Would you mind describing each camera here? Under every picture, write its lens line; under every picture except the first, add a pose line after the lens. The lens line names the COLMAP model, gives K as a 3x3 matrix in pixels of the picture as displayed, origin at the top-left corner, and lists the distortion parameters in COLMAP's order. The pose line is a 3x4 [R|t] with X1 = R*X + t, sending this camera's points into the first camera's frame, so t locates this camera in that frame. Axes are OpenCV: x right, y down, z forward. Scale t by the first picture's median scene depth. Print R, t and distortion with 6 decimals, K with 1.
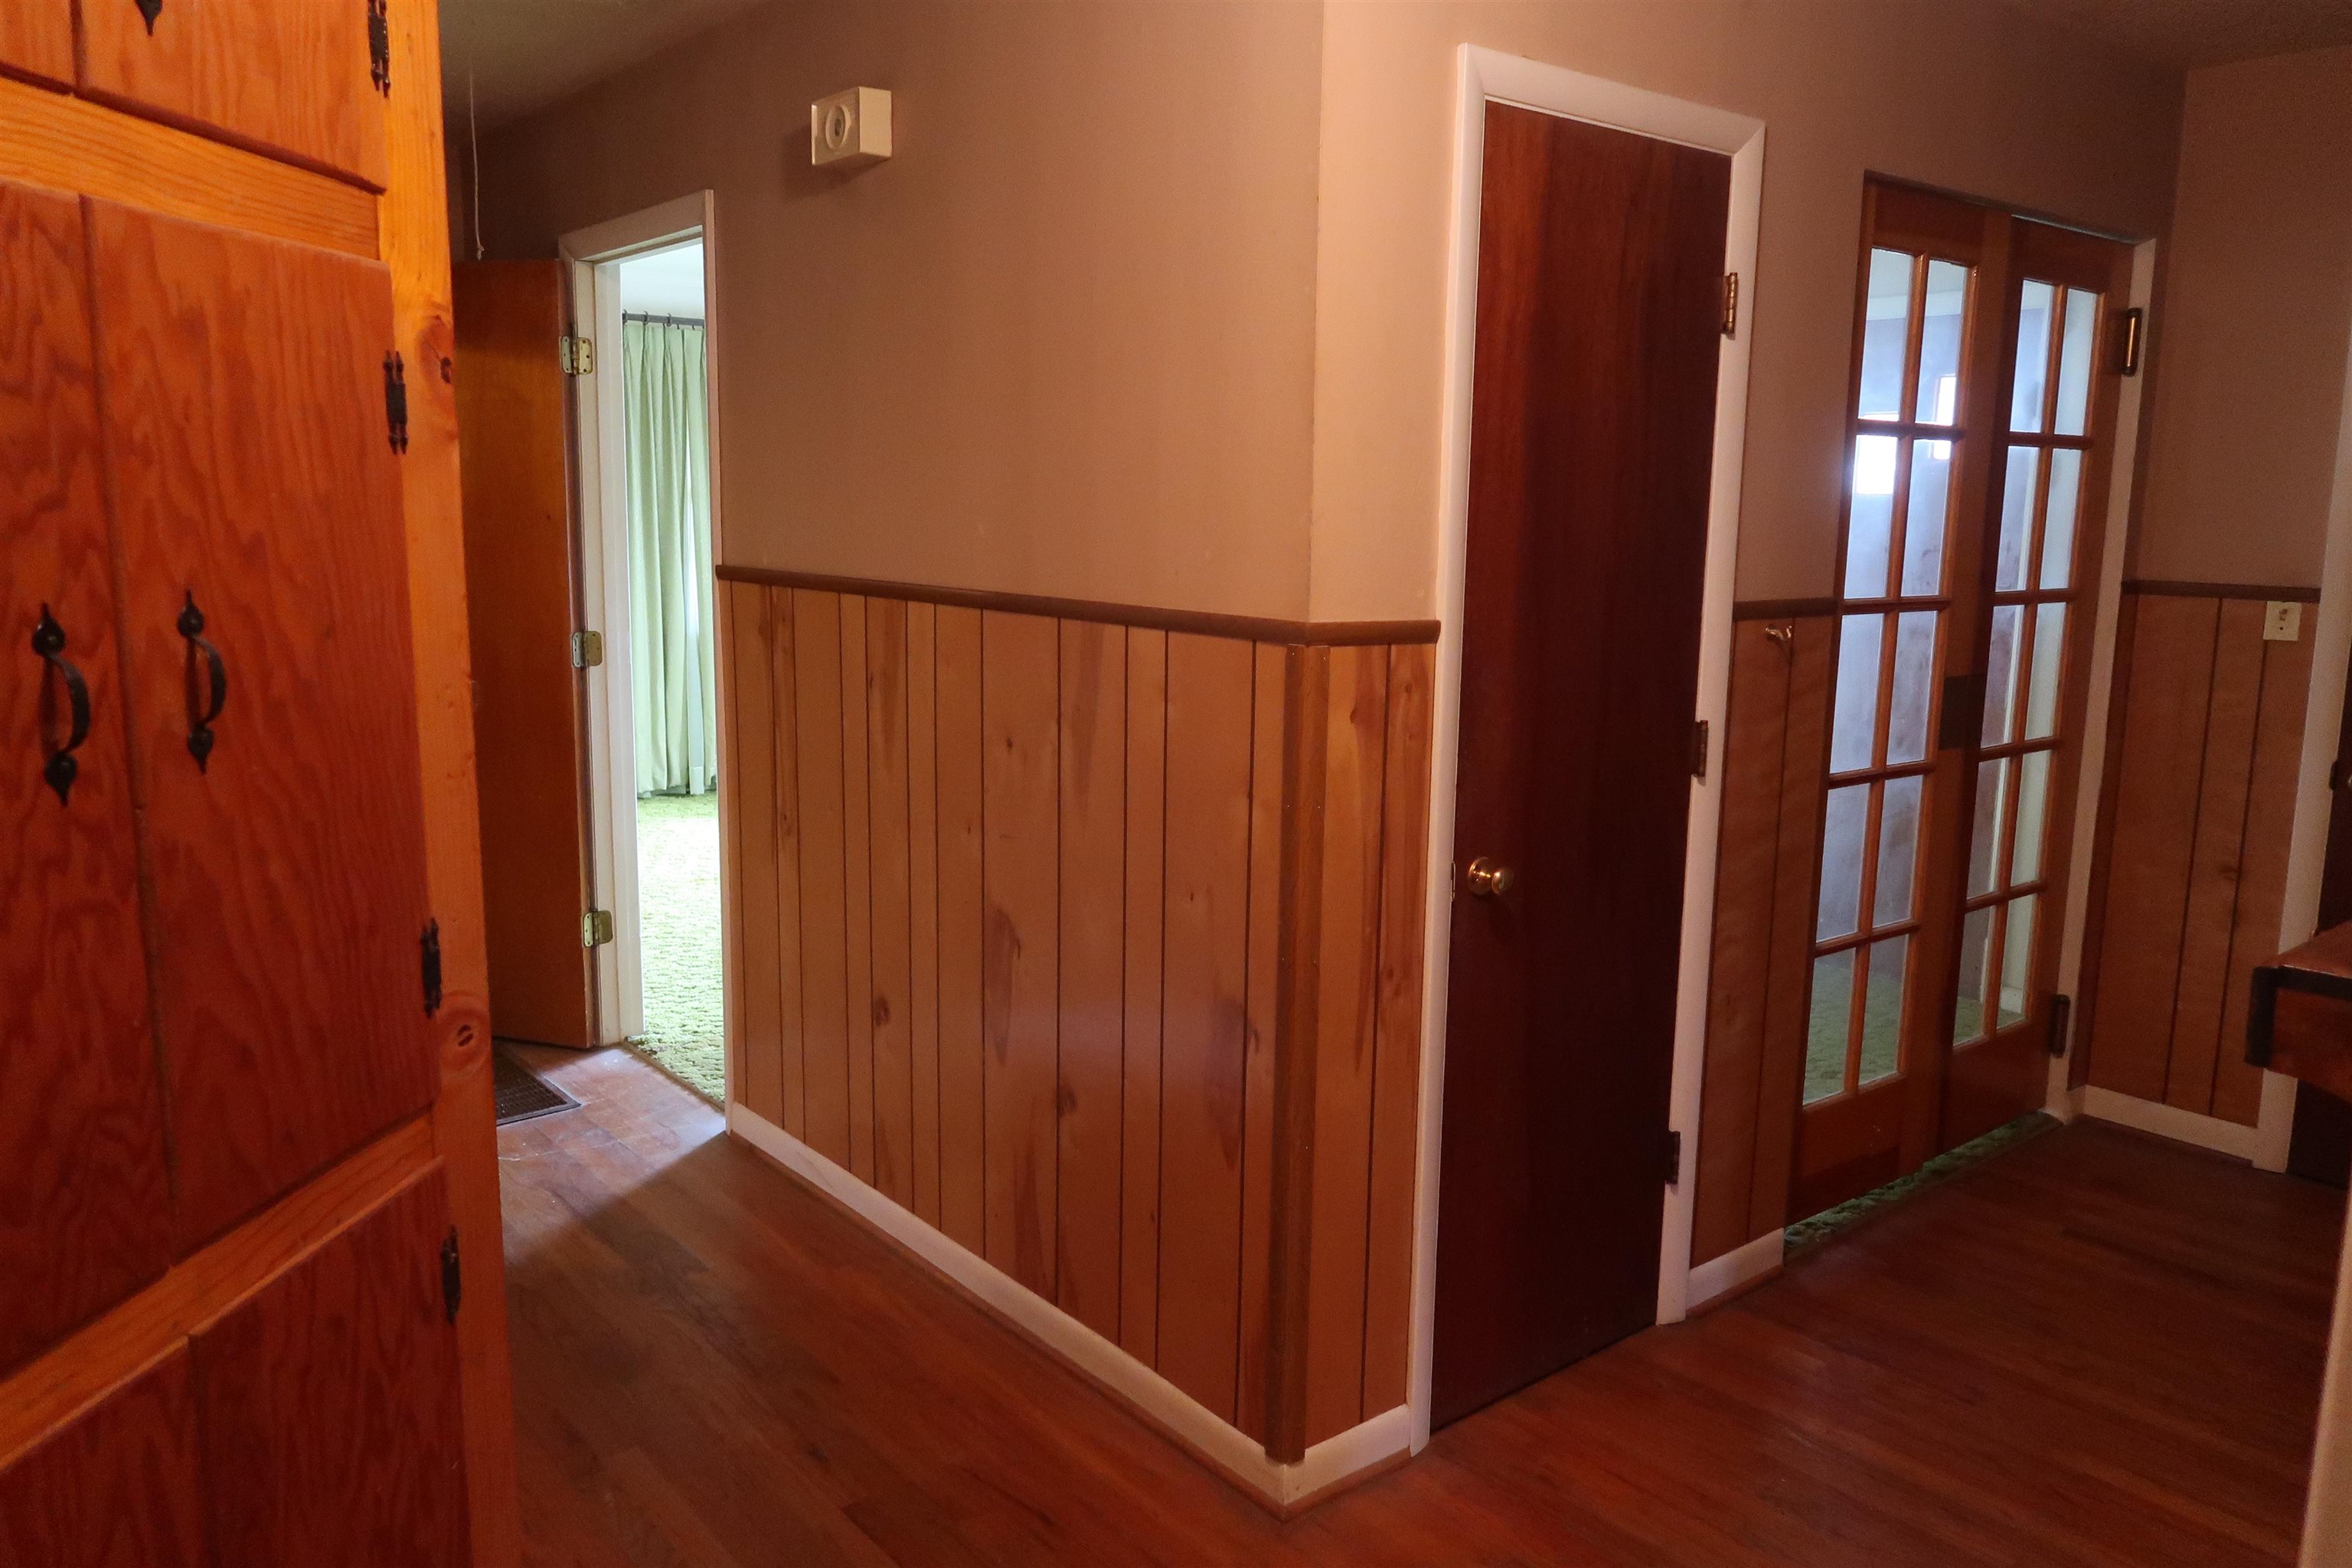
lens RADIAL K [[1701.4, 0, 1171.8], [0, 1701.4, 774.0], [0, 0, 1]] dist [-0.009844, -0.003219]
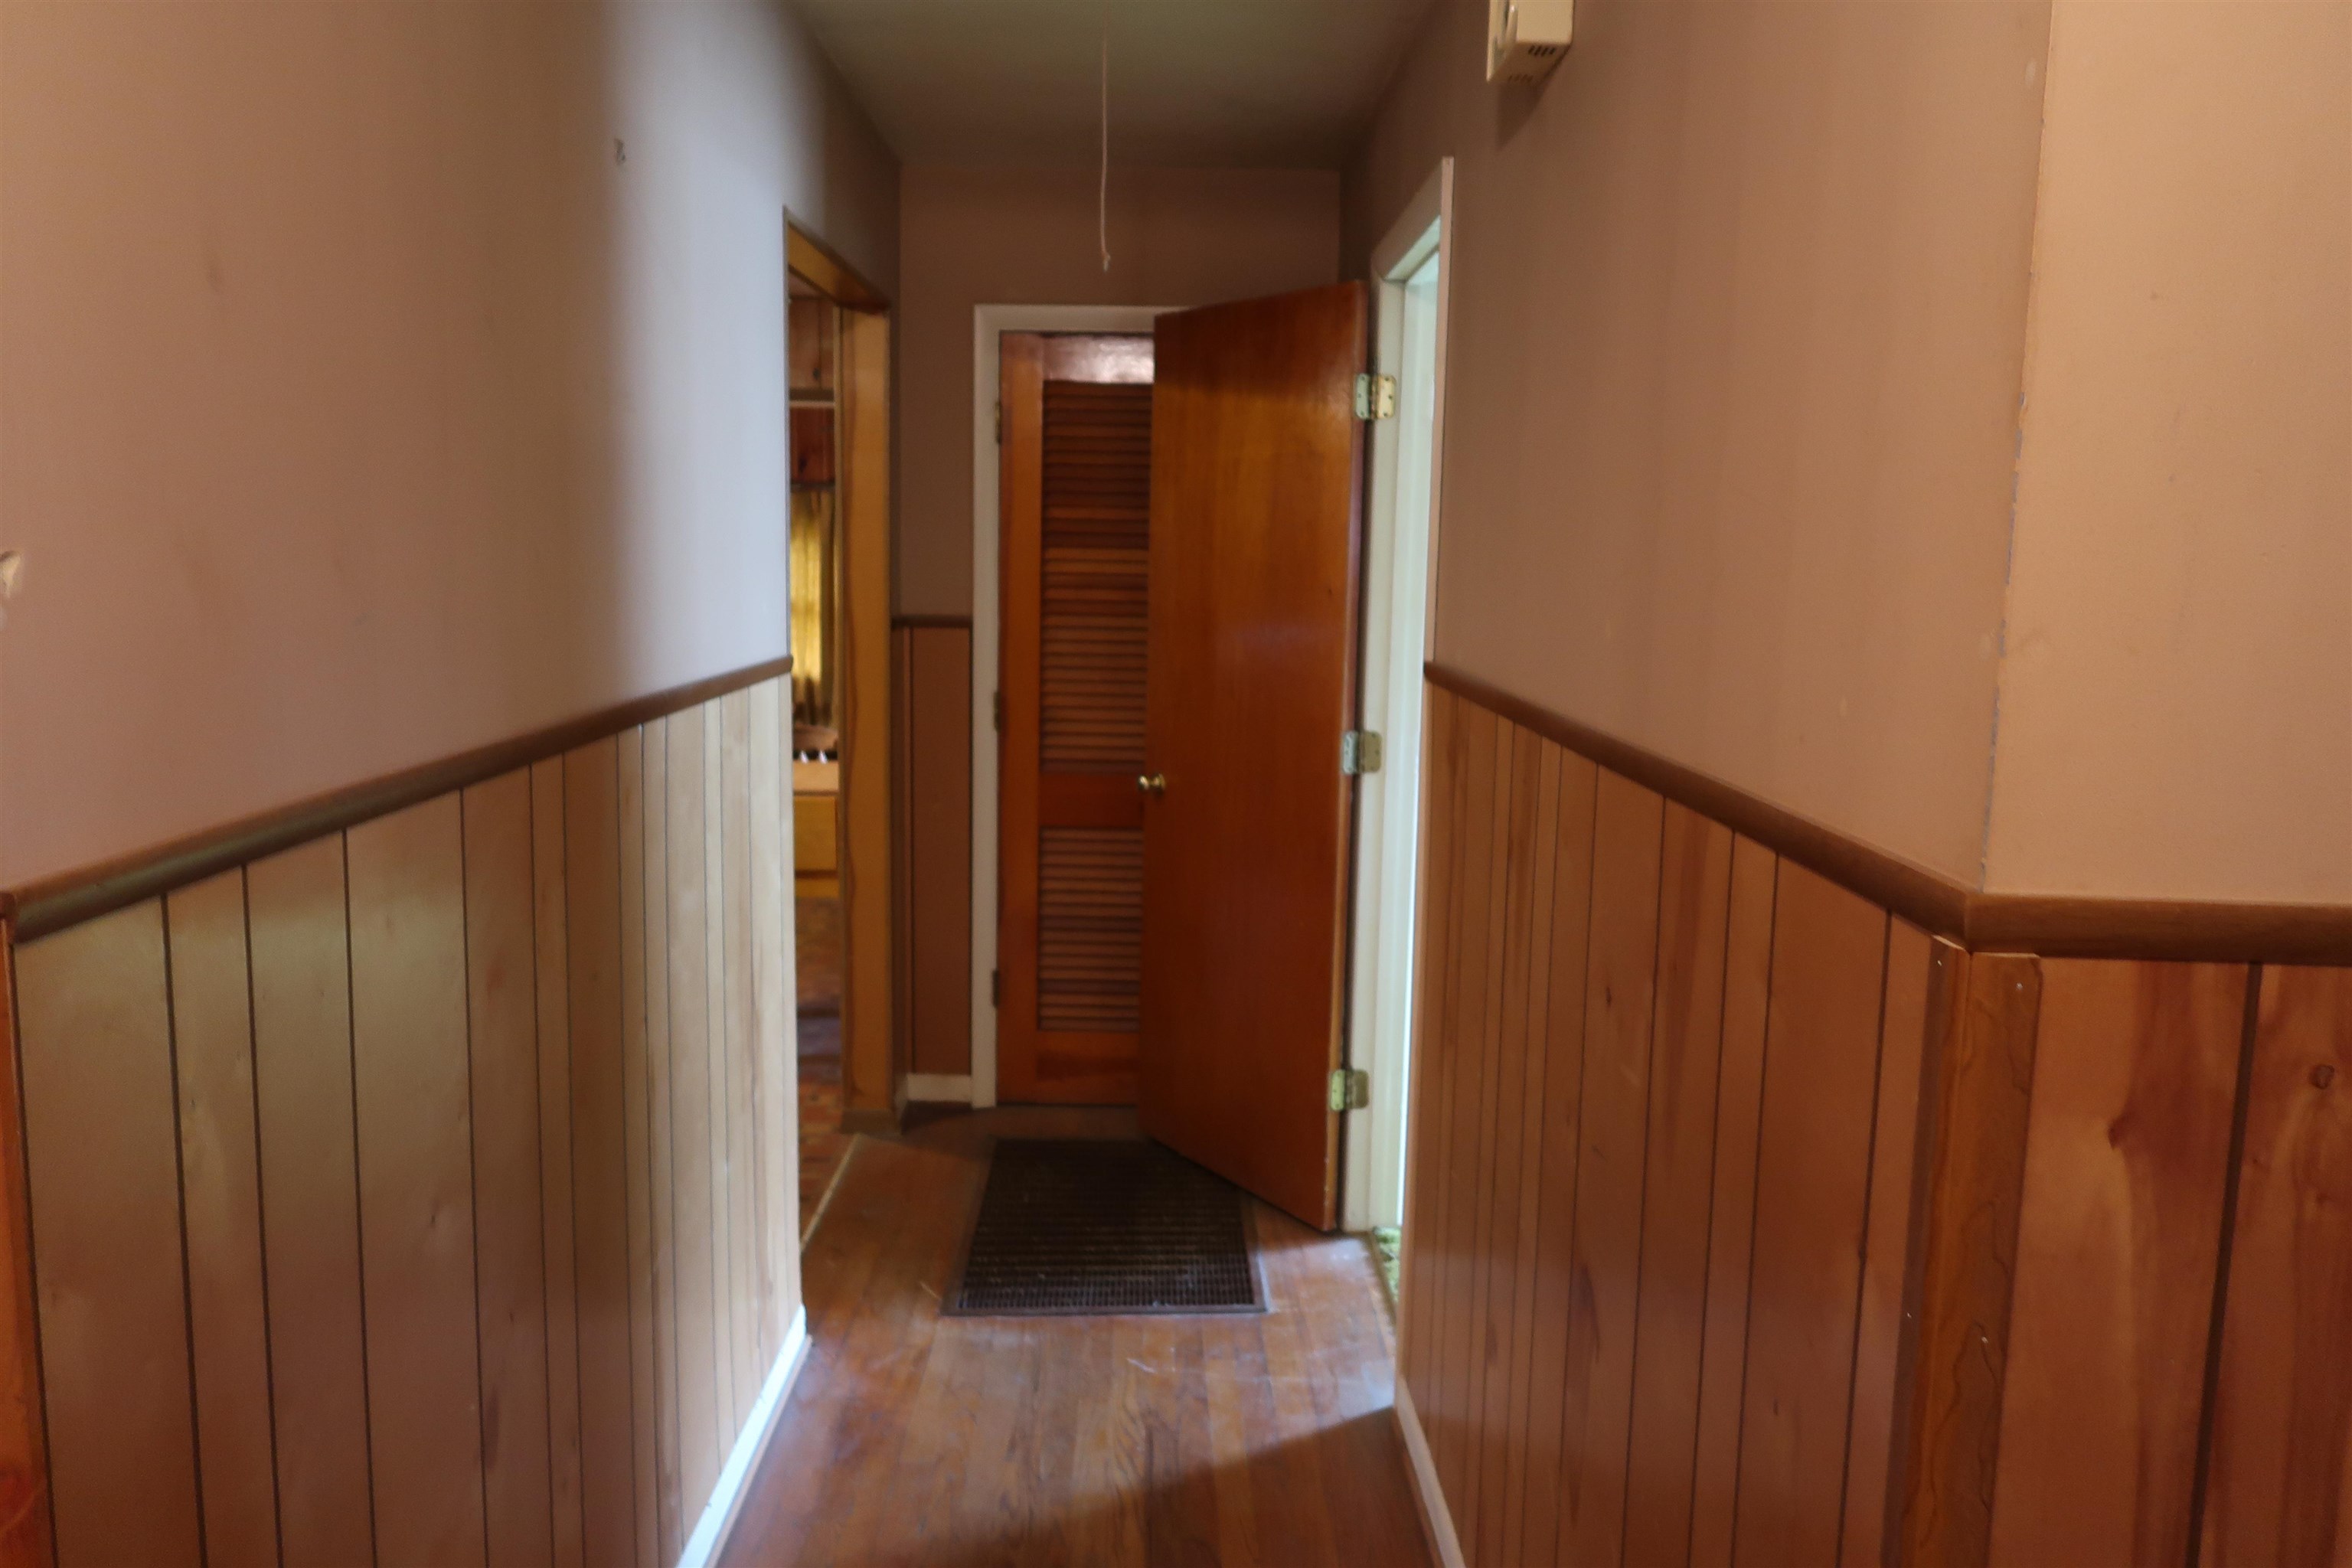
lens RADIAL K [[1701.4, 0, 1171.8], [0, 1701.4, 774.0], [0, 0, 1]] dist [-0.009844, -0.003219]
pose [[0.778862, 0.081881, -0.621828, 0.172929], [-0.106241, 0.994338, -0.002139, -0.092224], [0.618132, 0.067729, 0.783151, 0.538286]]
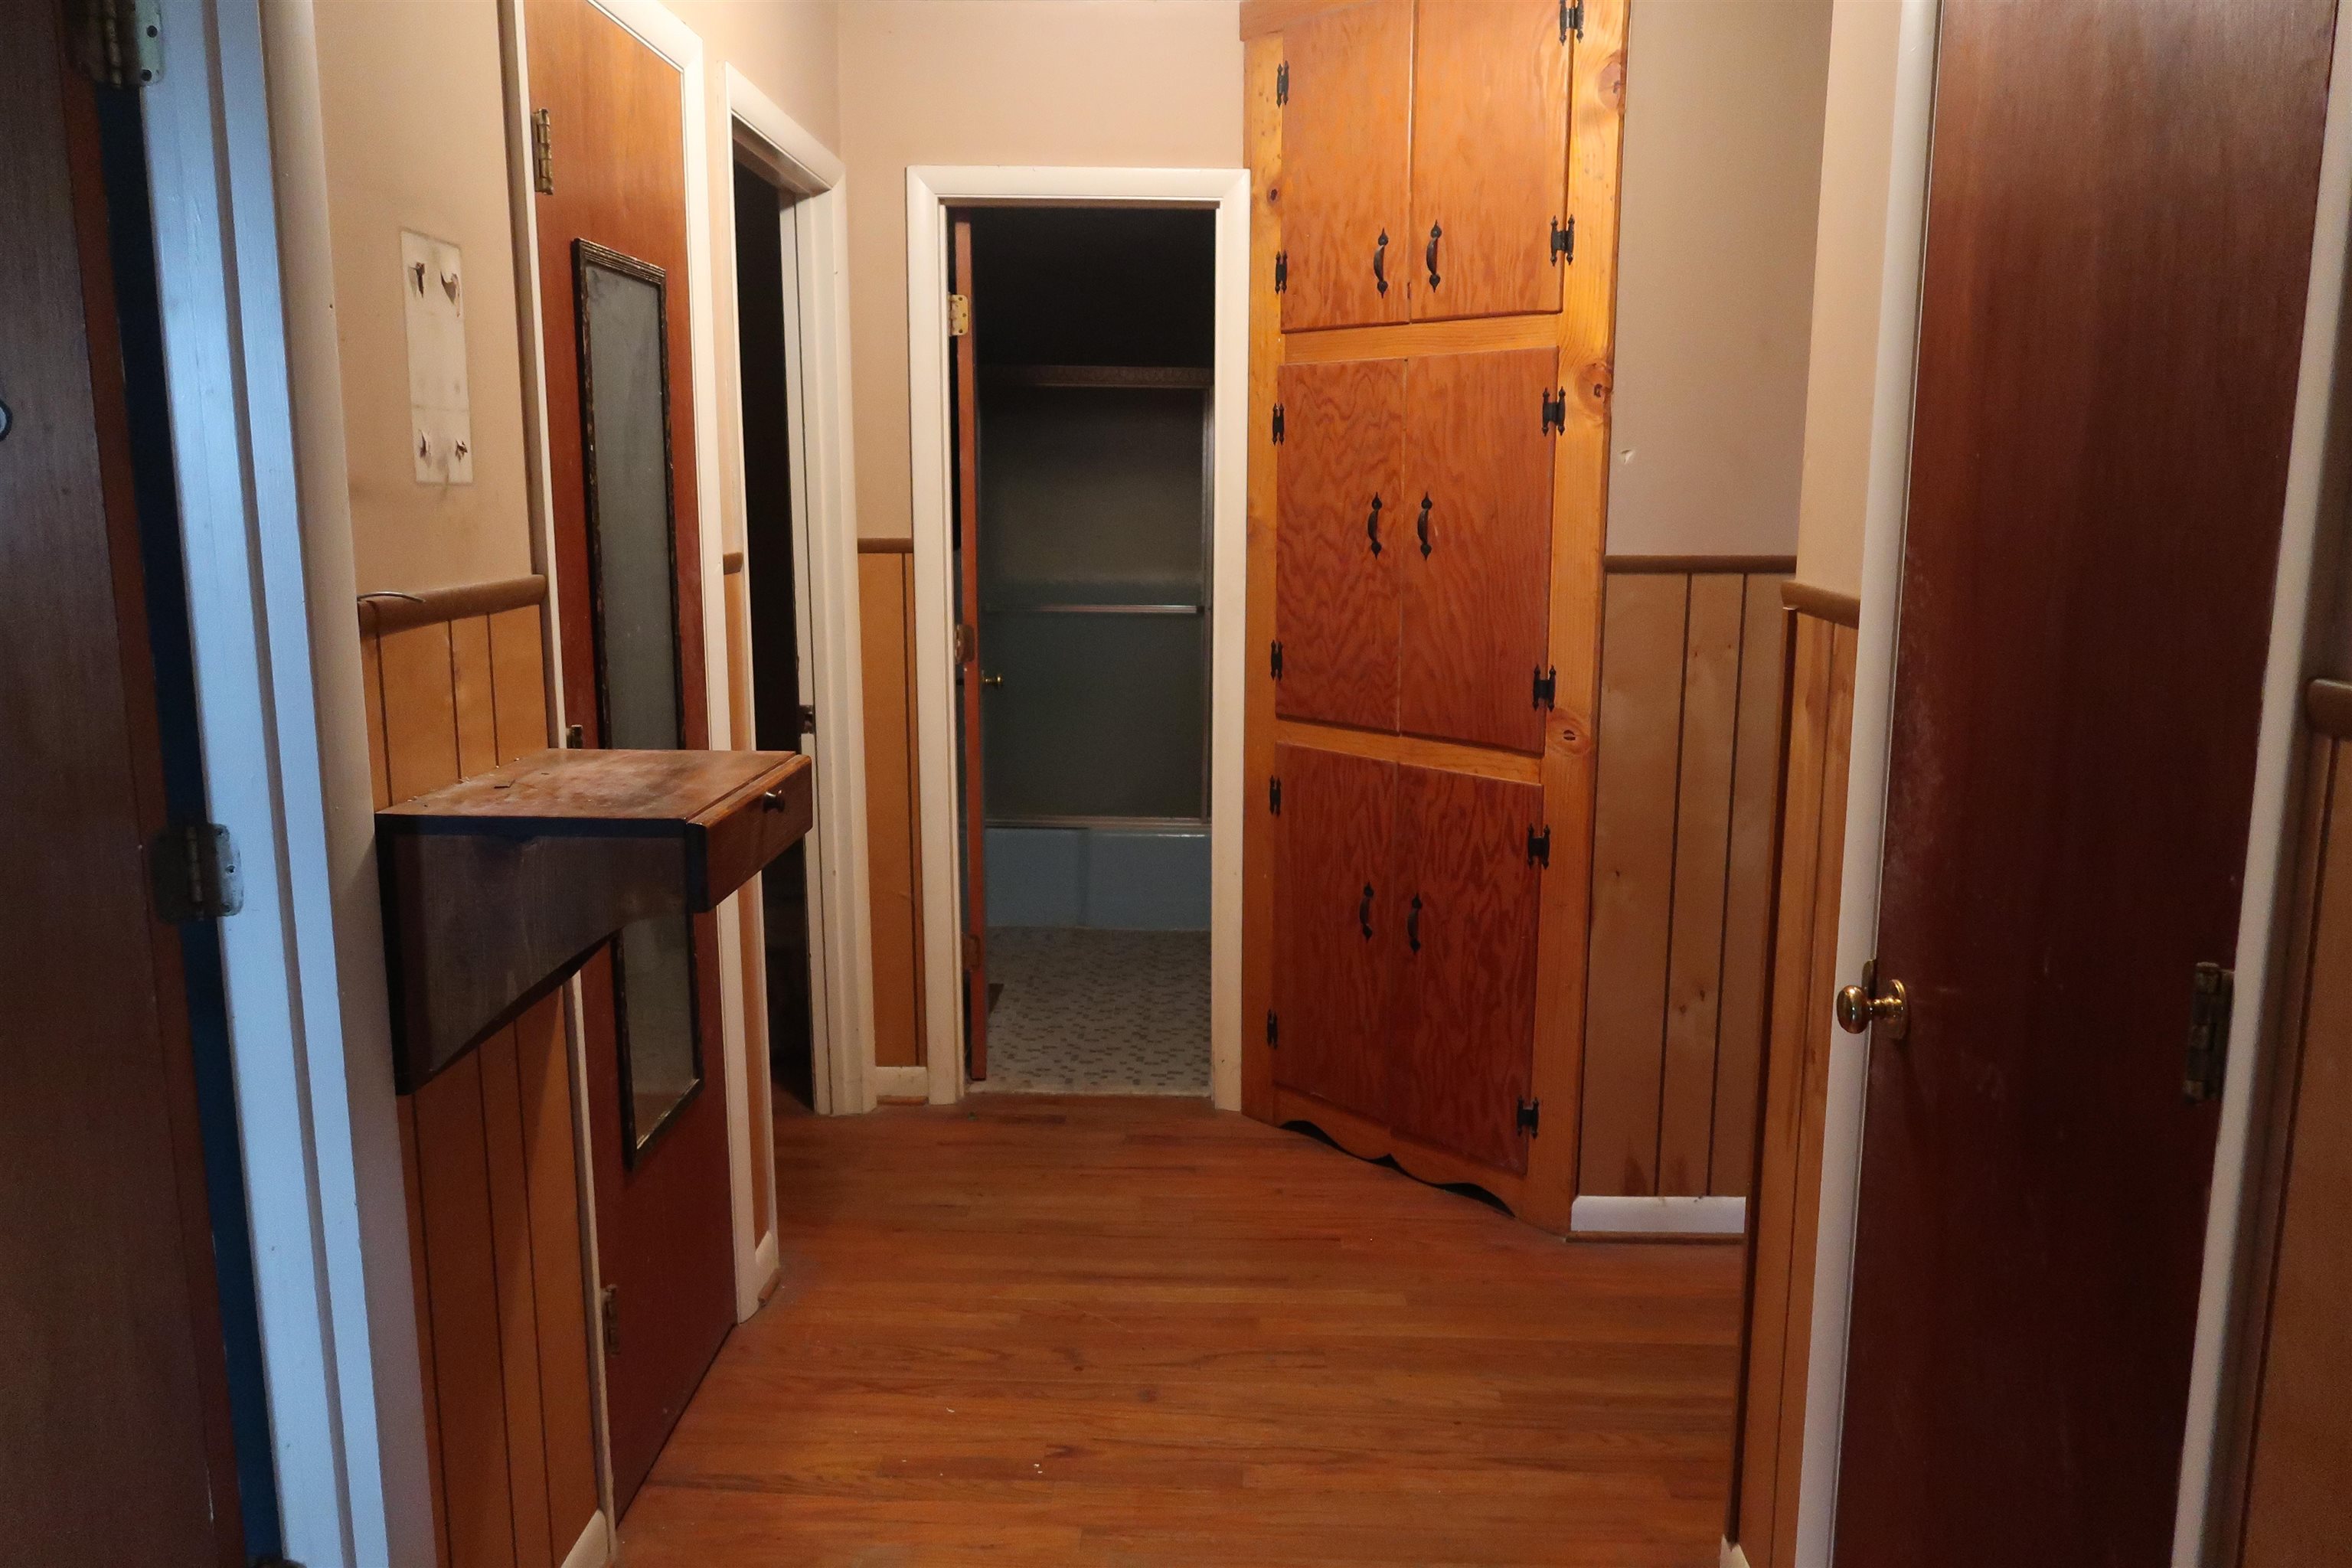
lens RADIAL K [[1701.4, 0, 1171.8], [0, 1701.4, 774.0], [0, 0, 1]] dist [-0.009844, -0.003219]
pose [[-0.657845, 0.114327, -0.744425, 0.903453], [-0.130570, 0.956132, 0.262225, -0.172119], [0.741749, 0.269703, -0.614059, 1.269308]]
